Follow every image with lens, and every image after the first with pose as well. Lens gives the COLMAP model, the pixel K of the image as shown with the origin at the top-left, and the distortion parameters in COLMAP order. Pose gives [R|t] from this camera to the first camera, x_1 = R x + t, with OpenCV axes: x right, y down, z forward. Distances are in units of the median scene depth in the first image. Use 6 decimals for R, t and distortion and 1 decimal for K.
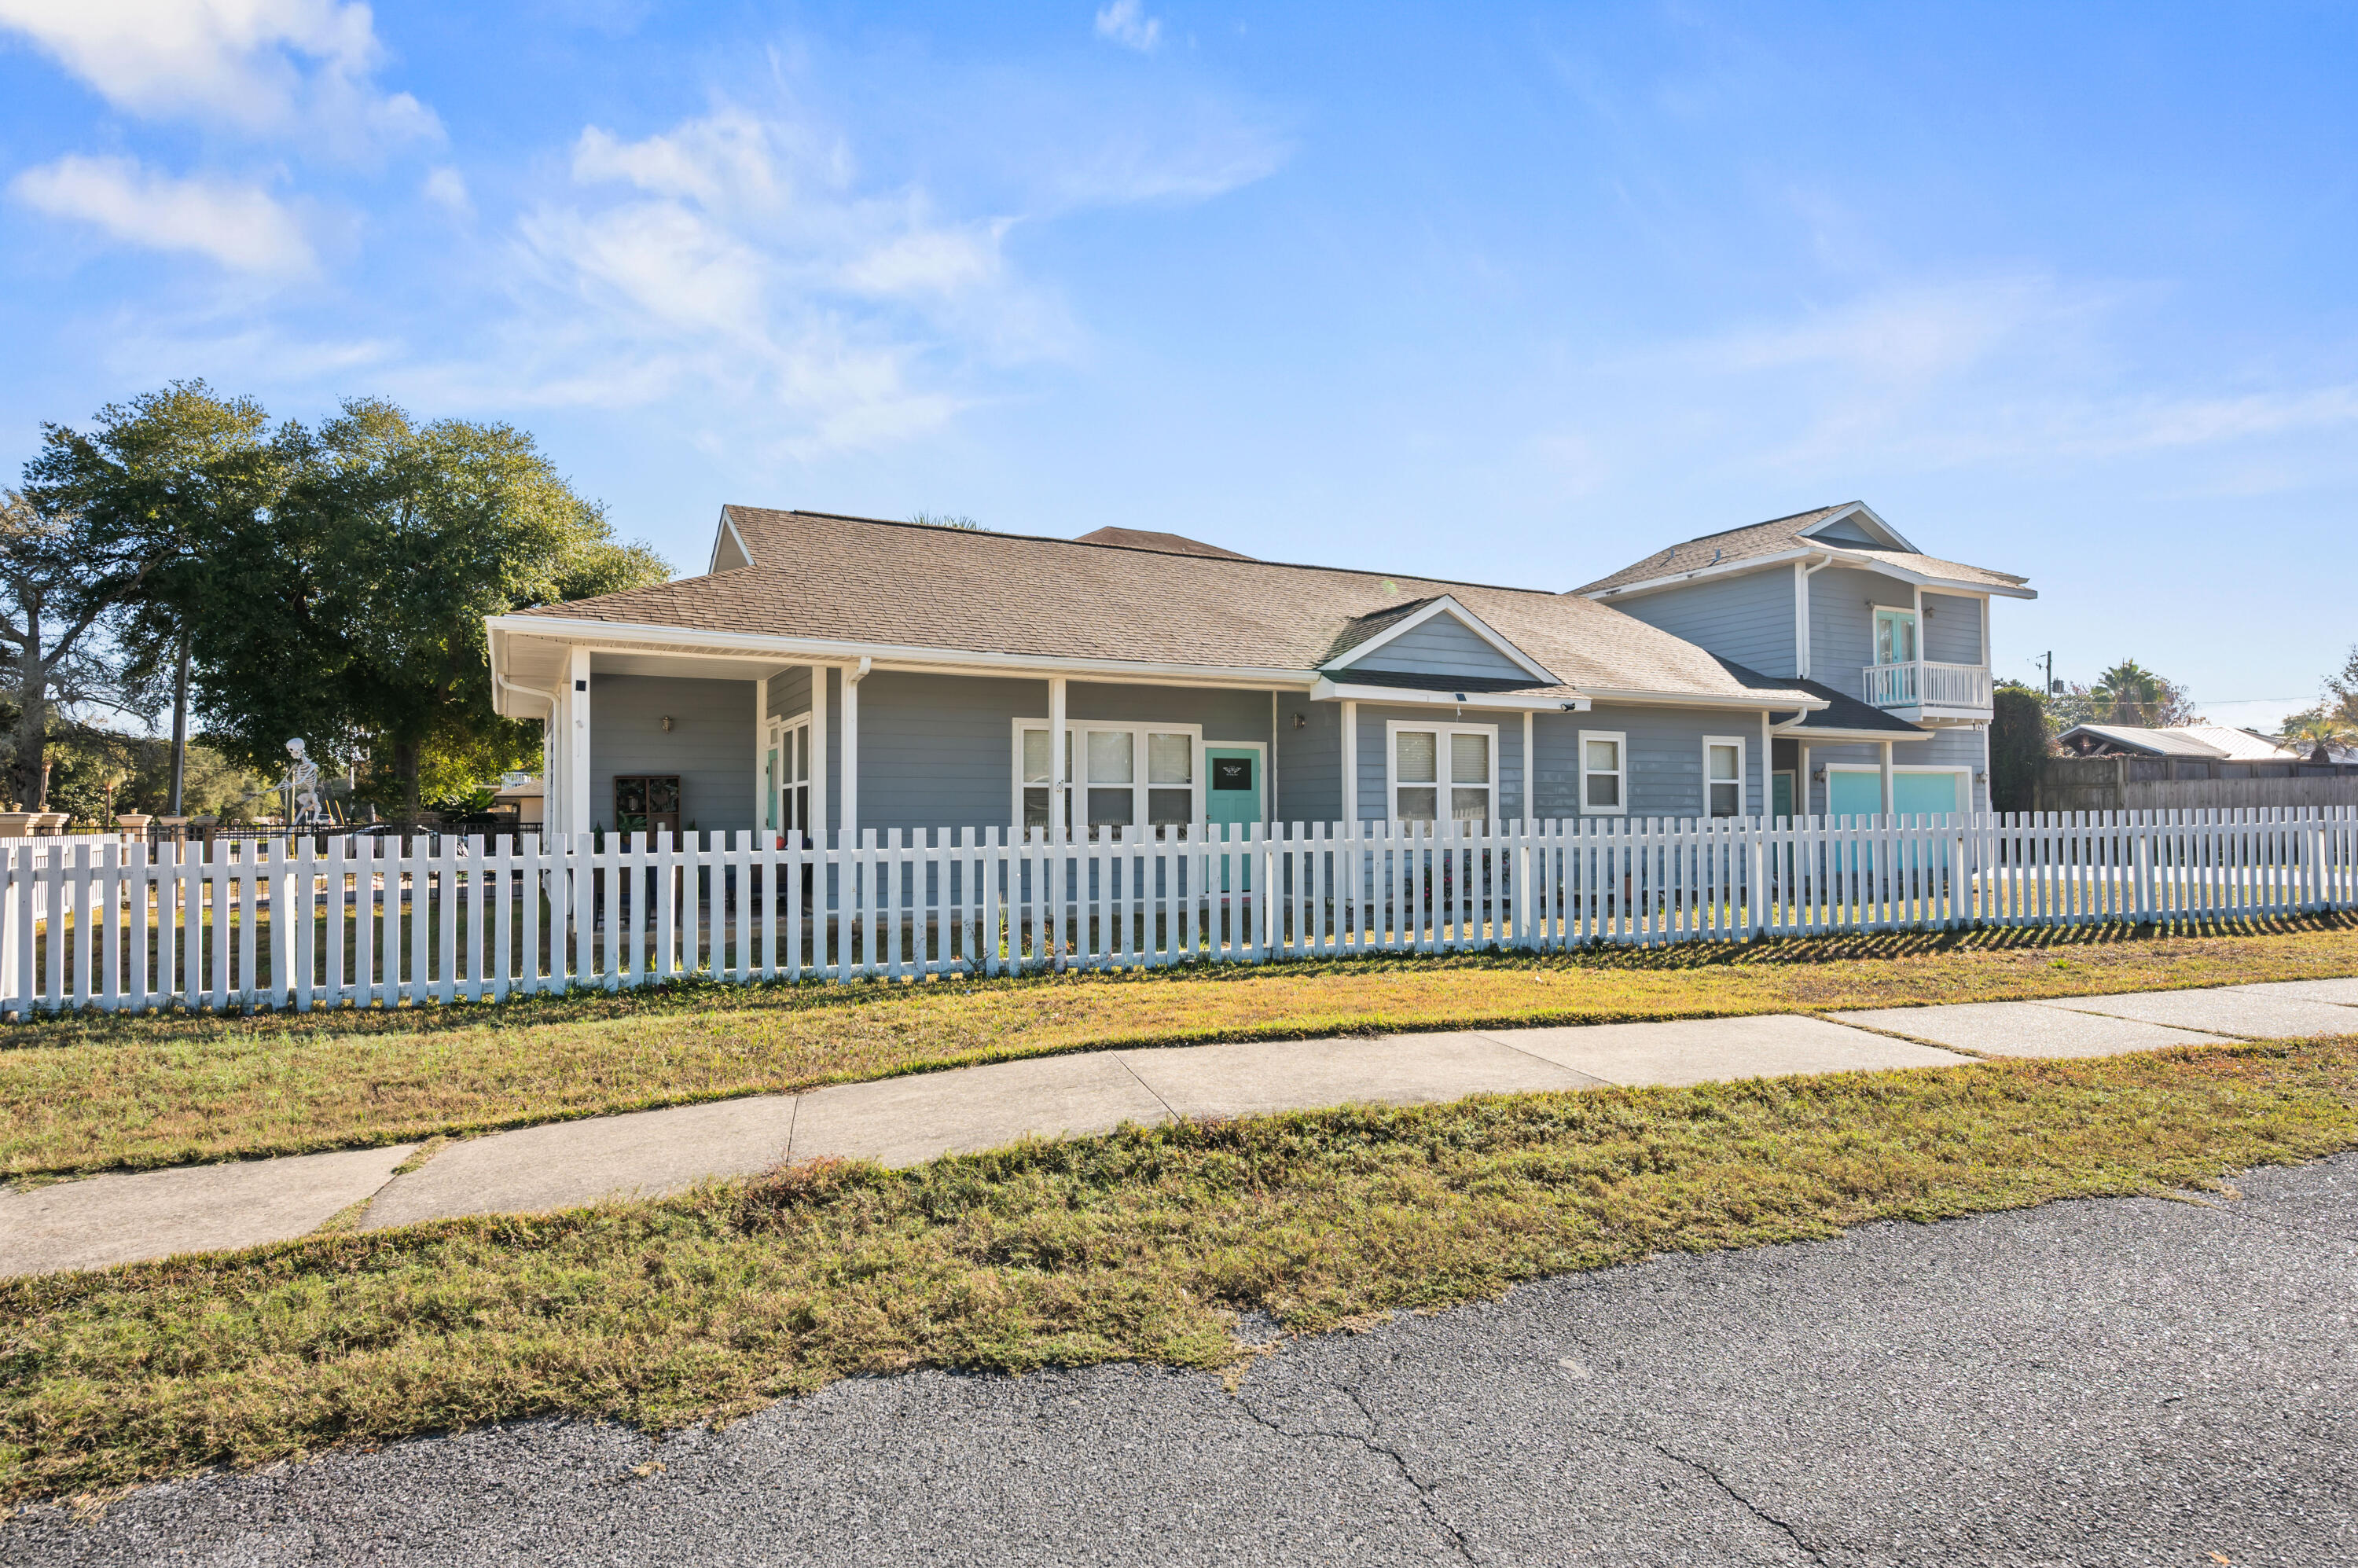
lens RADIAL K [[1286.3, 0, 1179.0], [0, 1286.3, 784.0], [0, 0, 1]] dist [-0.017449, -0.000368]
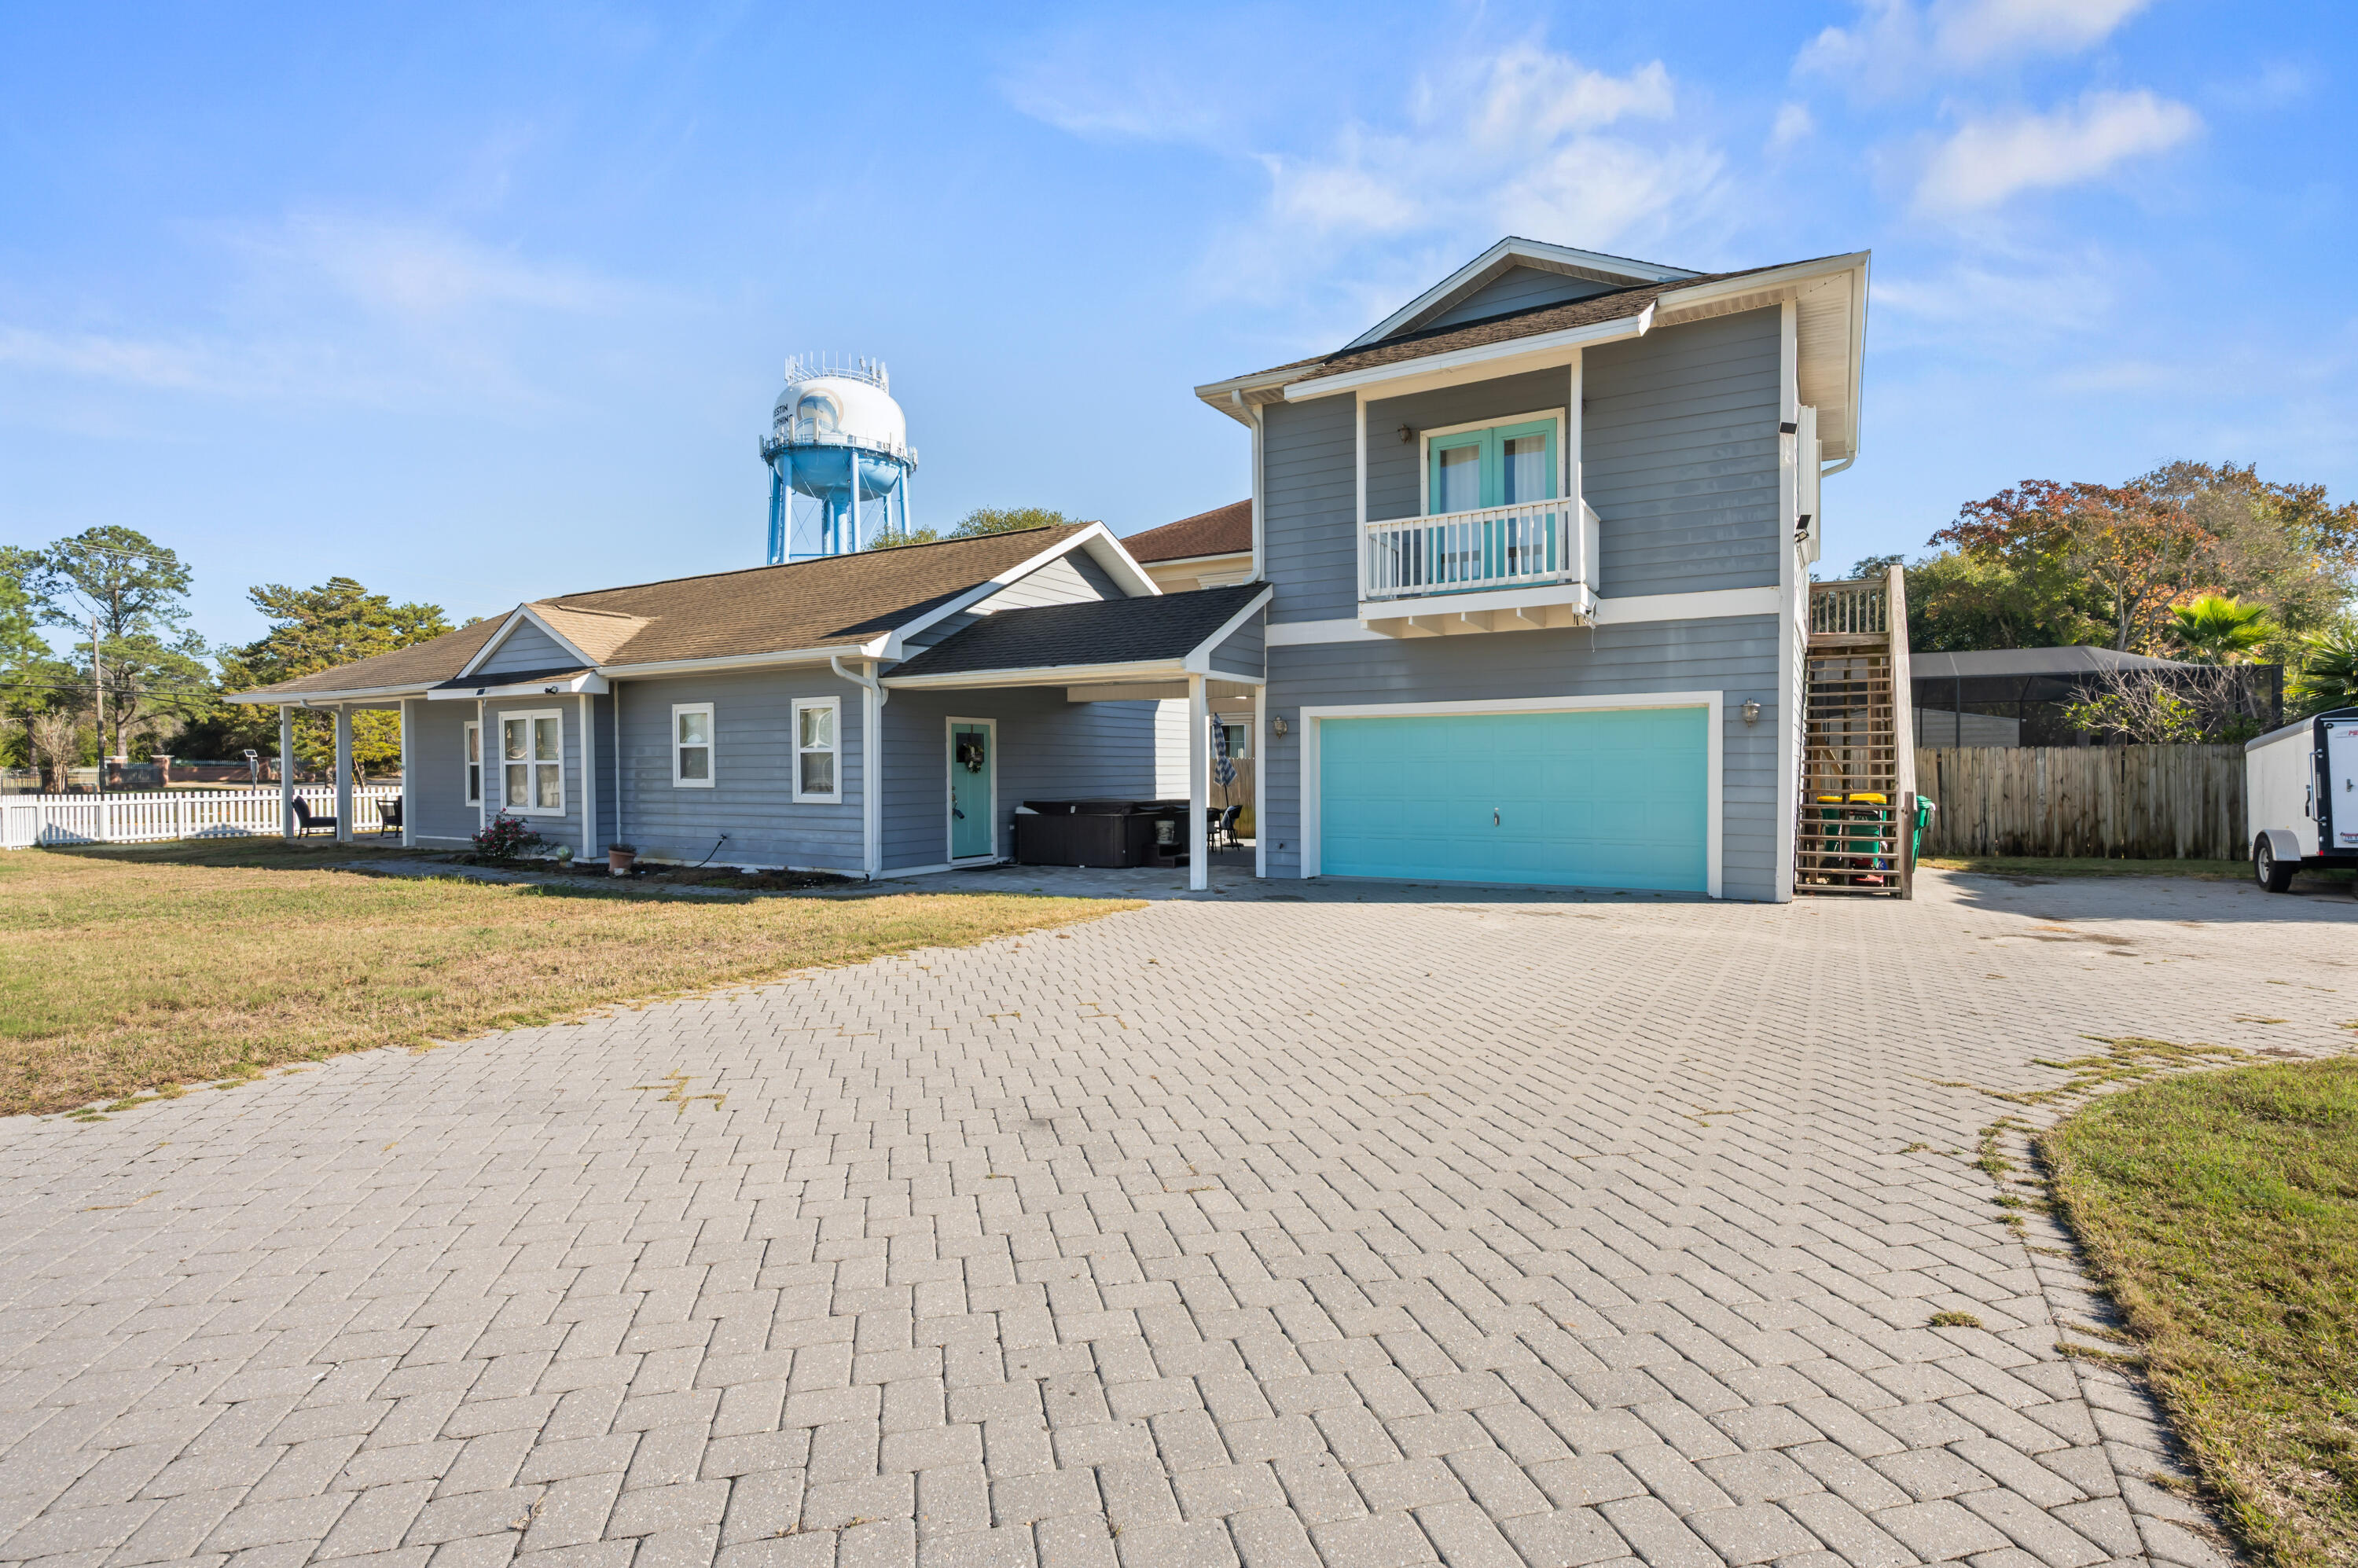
lens RADIAL K [[1110.4, 0, 1179.0], [0, 1110.4, 784.0], [0, 0, 1]] dist [-0.002707, -0.000256]
pose [[0.523526, 0.014691, -0.851883, 1.284862], [0.026842, 0.999071, 0.033725, 0.002399], [0.851587, -0.040522, 0.522645, 0.883772]]
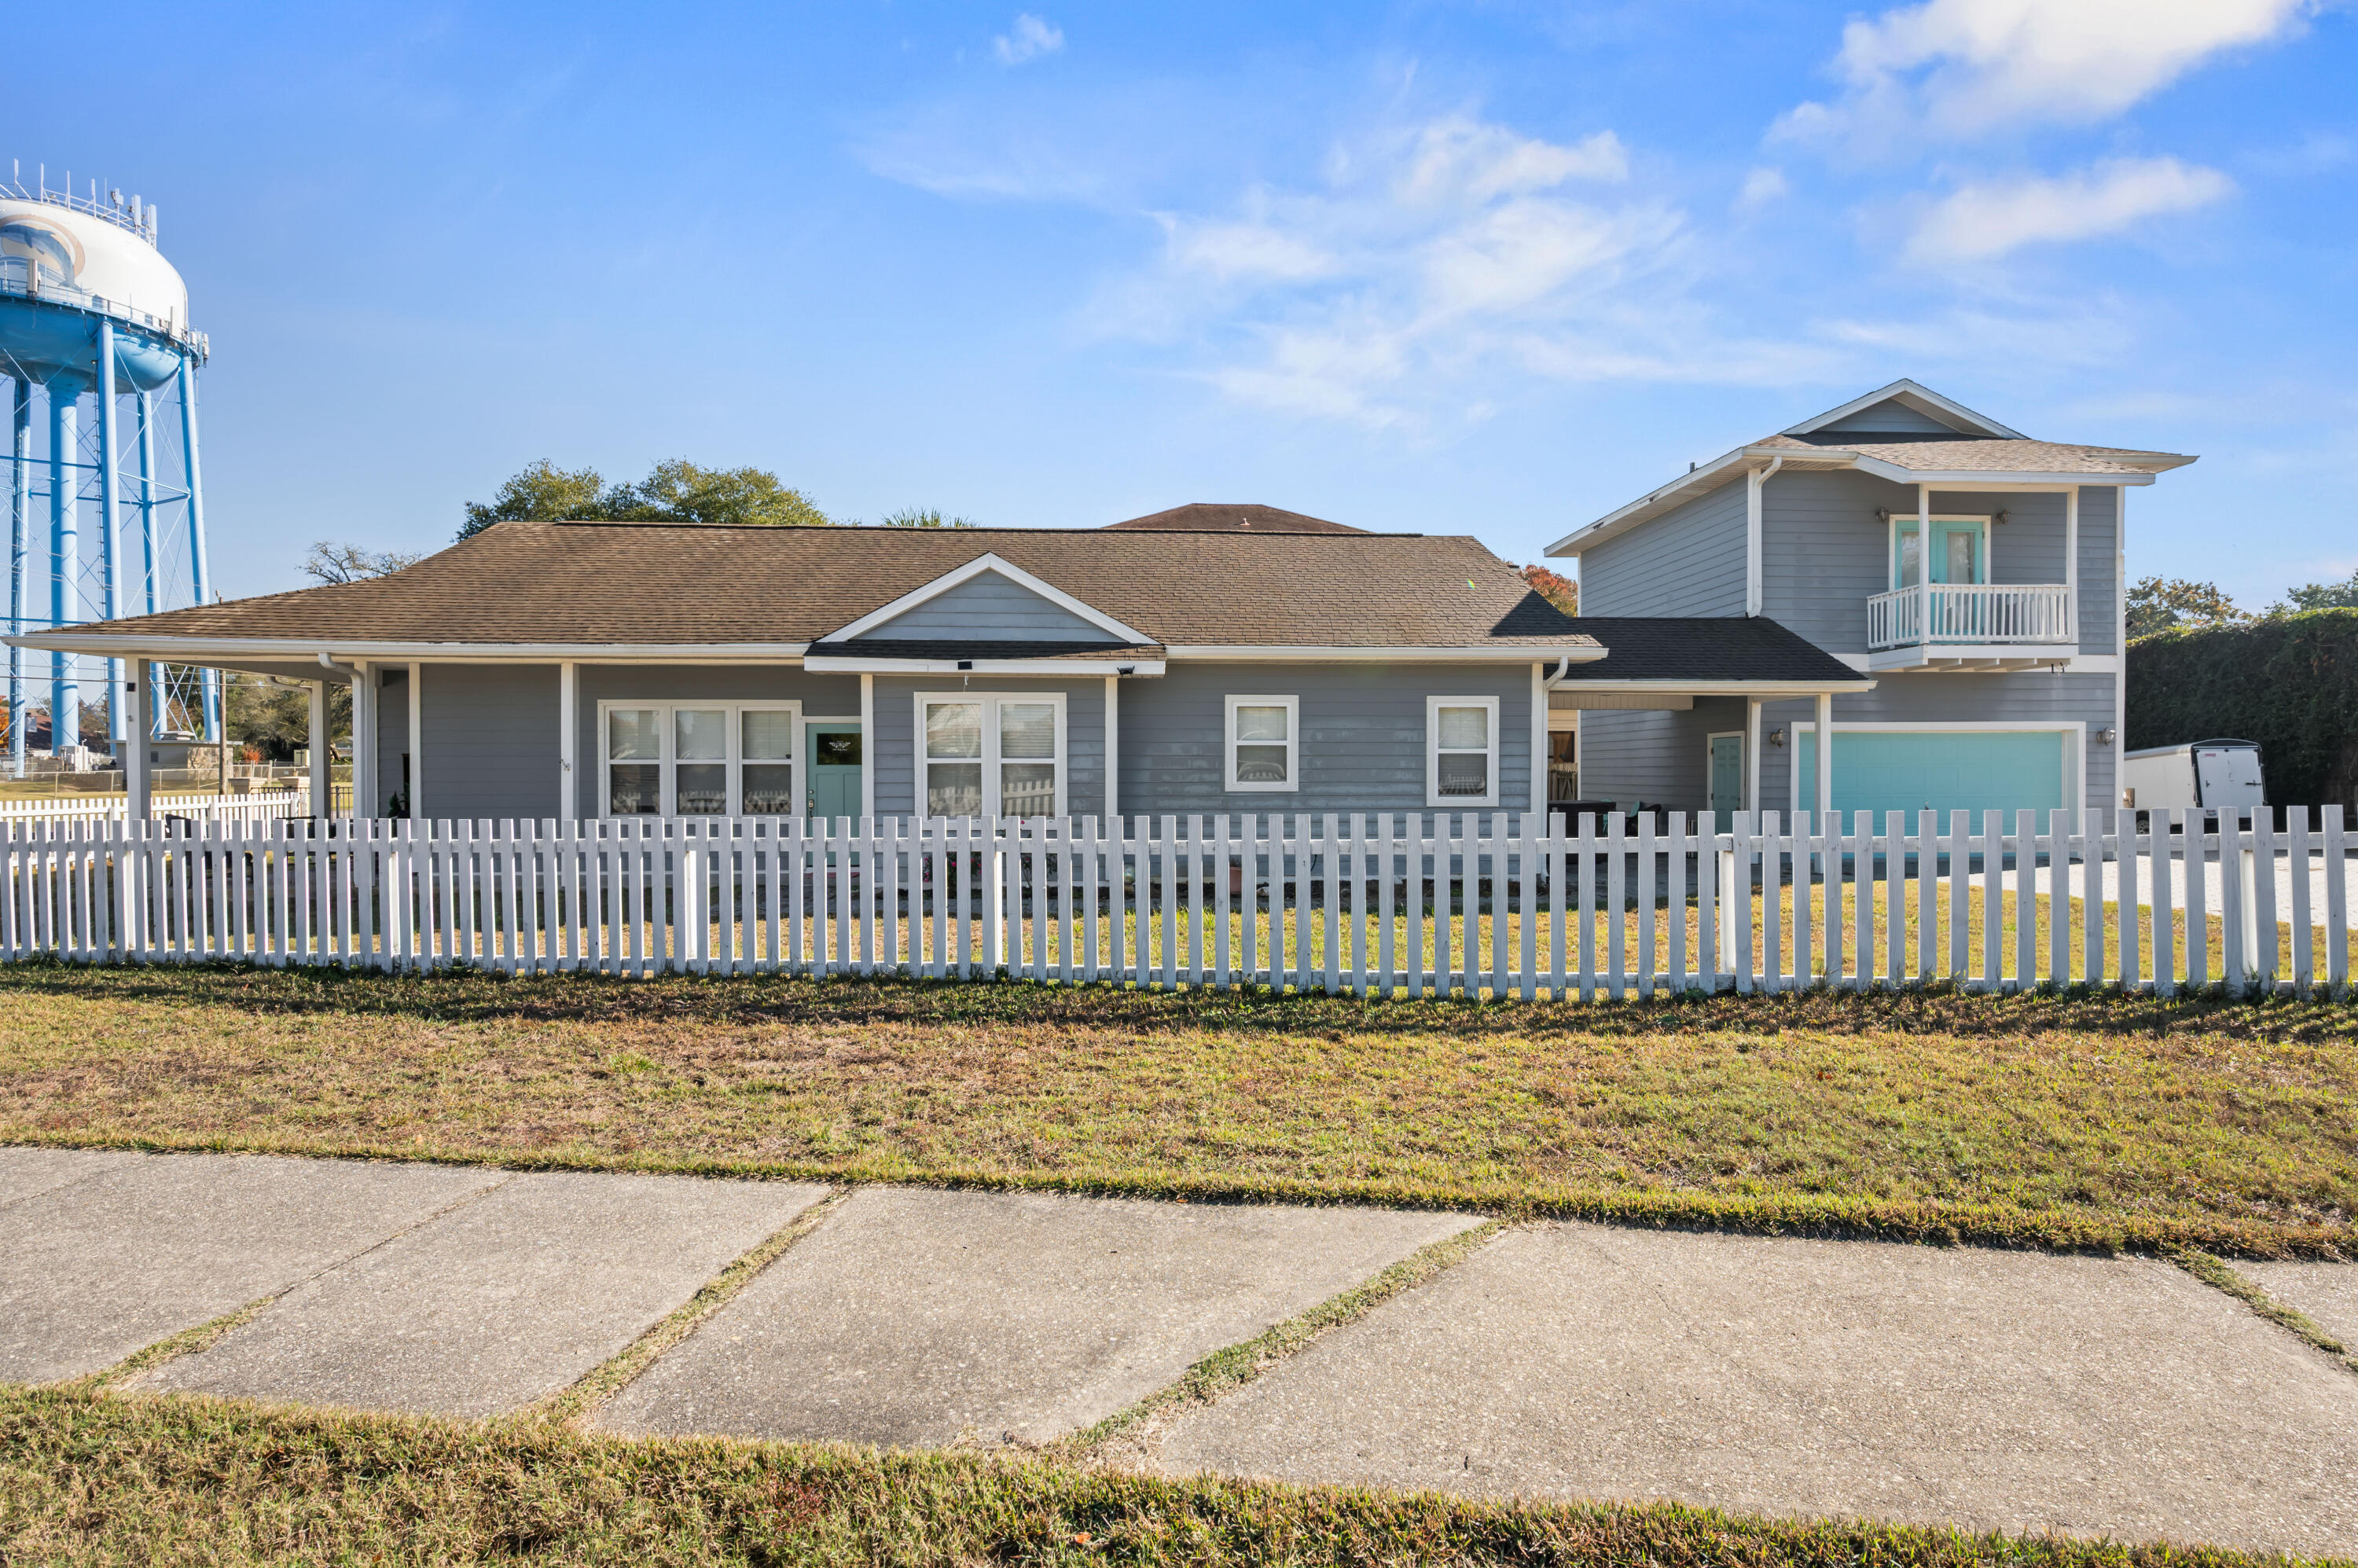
lens RADIAL K [[1110.4, 0, 1179.0], [0, 1110.4, 784.0], [0, 0, 1]] dist [-0.002707, -0.000256]
pose [[0.914048, 0.006915, -0.405546, 0.591551], [0.009265, 0.999238, 0.037920, -0.010391], [0.405499, -0.038417, 0.913288, 0.298642]]
